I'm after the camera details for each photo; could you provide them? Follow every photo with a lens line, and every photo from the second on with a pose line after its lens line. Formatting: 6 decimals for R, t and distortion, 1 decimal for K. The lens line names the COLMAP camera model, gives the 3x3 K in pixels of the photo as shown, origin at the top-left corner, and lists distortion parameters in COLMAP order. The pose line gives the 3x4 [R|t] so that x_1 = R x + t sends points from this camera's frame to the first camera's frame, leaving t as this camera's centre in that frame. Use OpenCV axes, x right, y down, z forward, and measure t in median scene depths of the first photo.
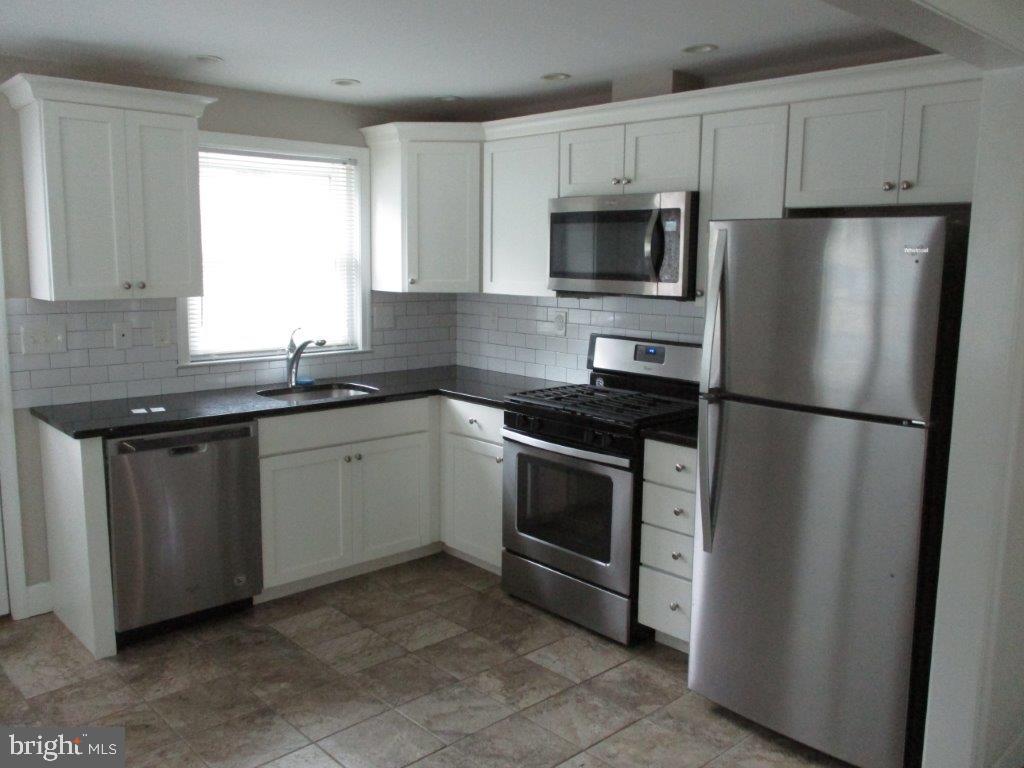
lens RADIAL K [[862.0, 0, 513.8], [0, 862.0, 379.5], [0, 0, 1]] dist [-0.017837, 0.012213]
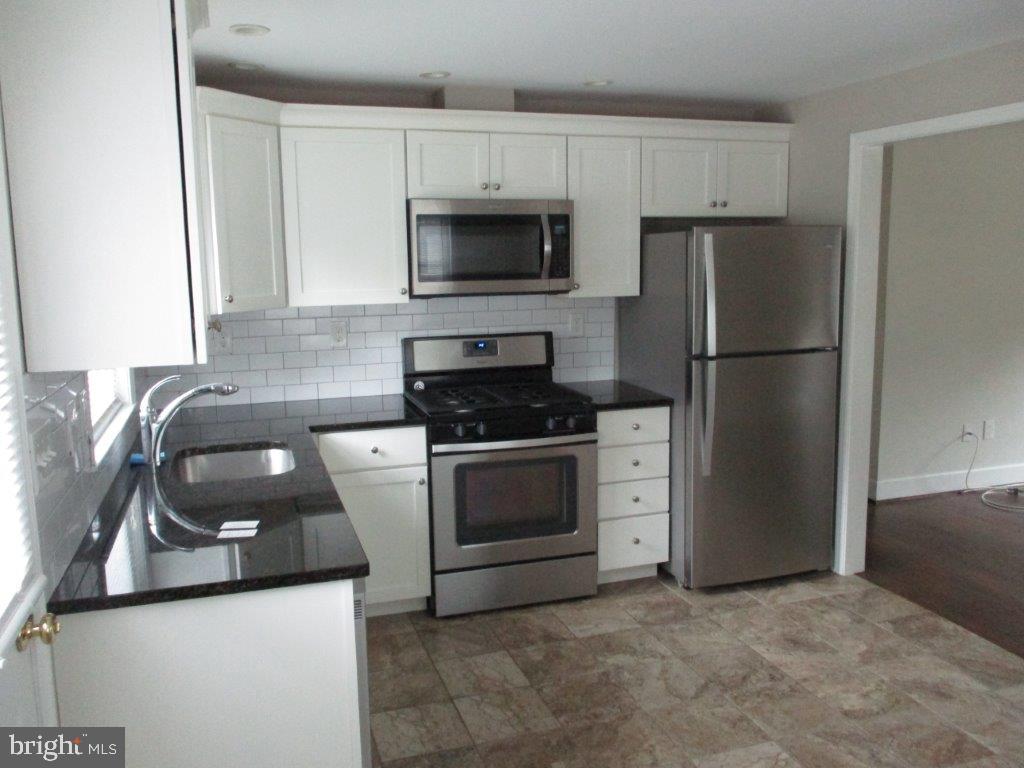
lens RADIAL K [[862.0, 0, 513.8], [0, 862.0, 379.5], [0, 0, 1]] dist [-0.017837, 0.012213]
pose [[0.415733, -0.150904, 0.896880, -0.864714], [0.151772, 0.983822, 0.095182, -0.095439], [-0.896734, 0.096551, 0.431910, 0.550666]]
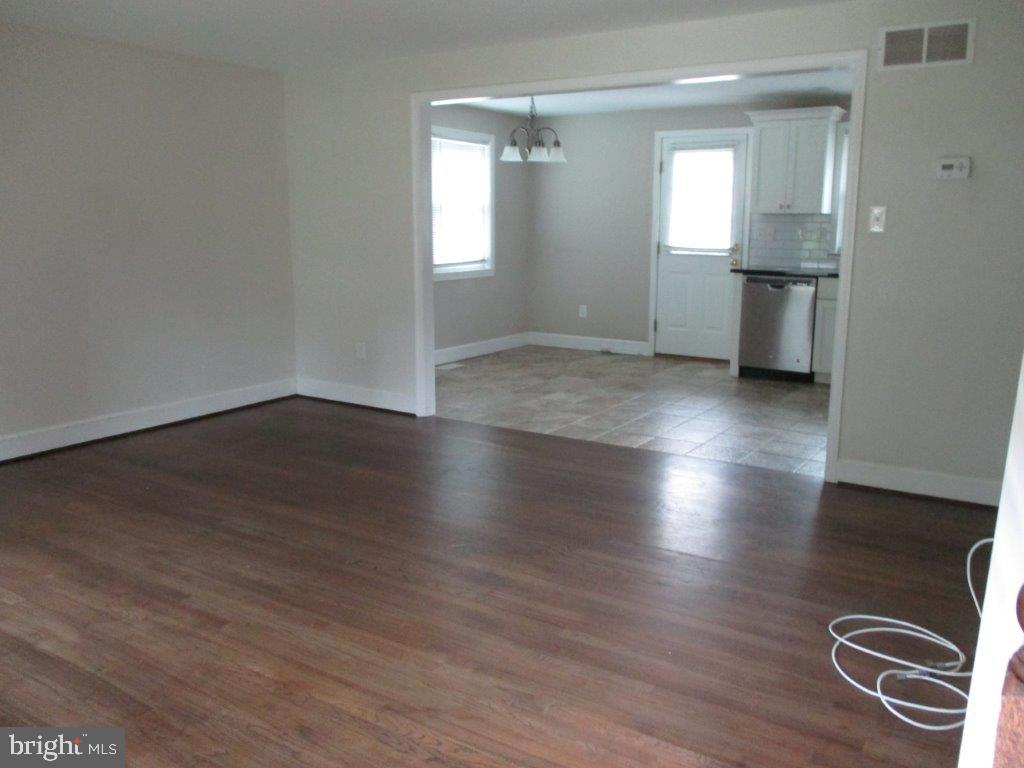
lens RADIAL K [[862.0, 0, 513.8], [0, 862.0, 379.5], [0, 0, 1]] dist [-0.017837, 0.012213]
pose [[0.230276, 0.170146, -0.958135, 1.393414], [-0.143602, 0.979758, 0.139473, 0.097746], [0.962472, 0.105473, 0.250048, -0.085522]]
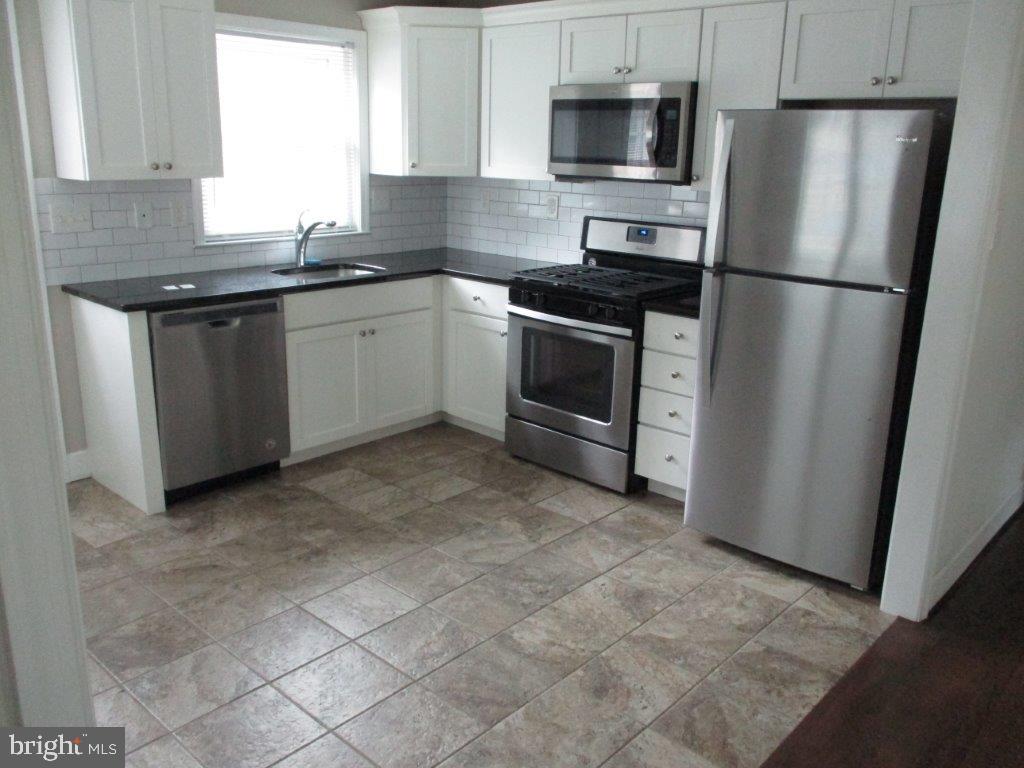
lens RADIAL K [[862.0, 0, 513.8], [0, 862.0, 379.5], [0, 0, 1]] dist [-0.017837, 0.012213]
pose [[0.996952, -0.009898, 0.077390, -0.096763], [0.000126, 0.992123, 0.125270, 0.016065], [-0.078020, -0.124879, 0.989100, -0.091024]]
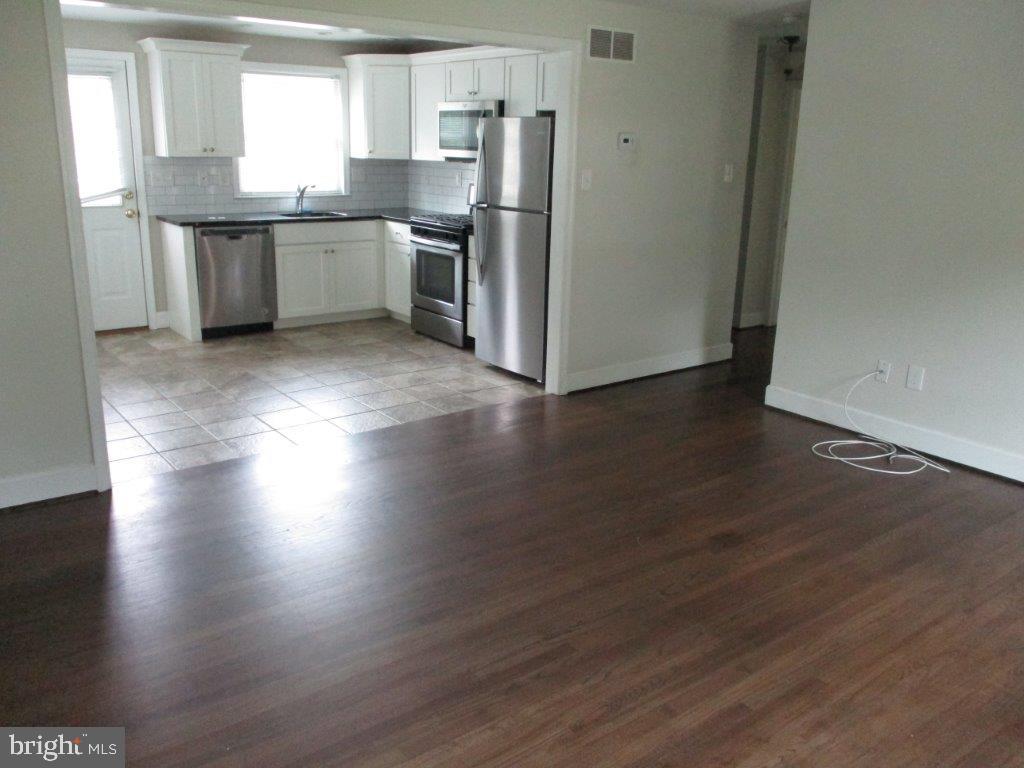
lens RADIAL K [[862.0, 0, 513.8], [0, 862.0, 379.5], [0, 0, 1]] dist [-0.017837, 0.012213]
pose [[0.994994, 0.037971, -0.092442, 0.405396], [-0.026338, 0.991938, 0.123956, 0.135223], [0.096403, -0.120901, 0.987972, -0.831217]]
